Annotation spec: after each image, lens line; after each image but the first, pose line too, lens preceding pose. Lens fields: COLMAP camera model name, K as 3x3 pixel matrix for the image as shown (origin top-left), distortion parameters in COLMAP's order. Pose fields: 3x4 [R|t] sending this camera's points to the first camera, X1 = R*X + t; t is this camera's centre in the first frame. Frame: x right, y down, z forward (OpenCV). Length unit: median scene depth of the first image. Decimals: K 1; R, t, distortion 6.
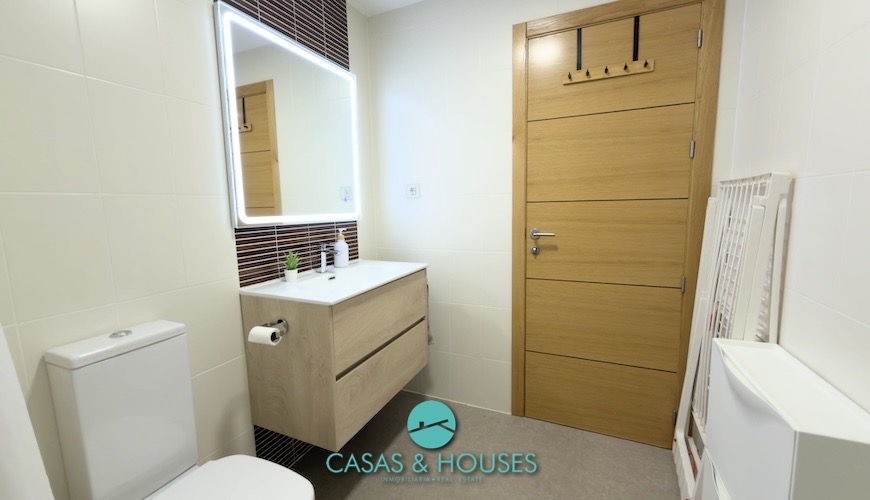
lens RADIAL K [[346.4, 0, 440.4], [0, 346.4, 249.8], [0, 0, 1]] dist [-0.003165, 0.001123]
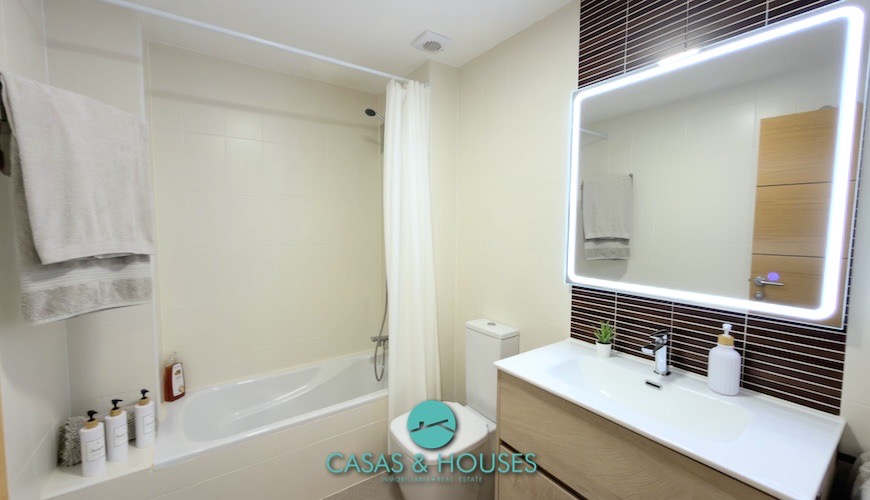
lens RADIAL K [[346.4, 0, 435.2], [0, 346.4, 247.5], [0, 0, 1]] dist [-0.003165, 0.001123]
pose [[-0.516760, 0.067387, -0.853474, 0.570333], [-0.107053, 0.983987, 0.142510, -0.285026], [0.849411, 0.165010, -0.501272, 1.144646]]
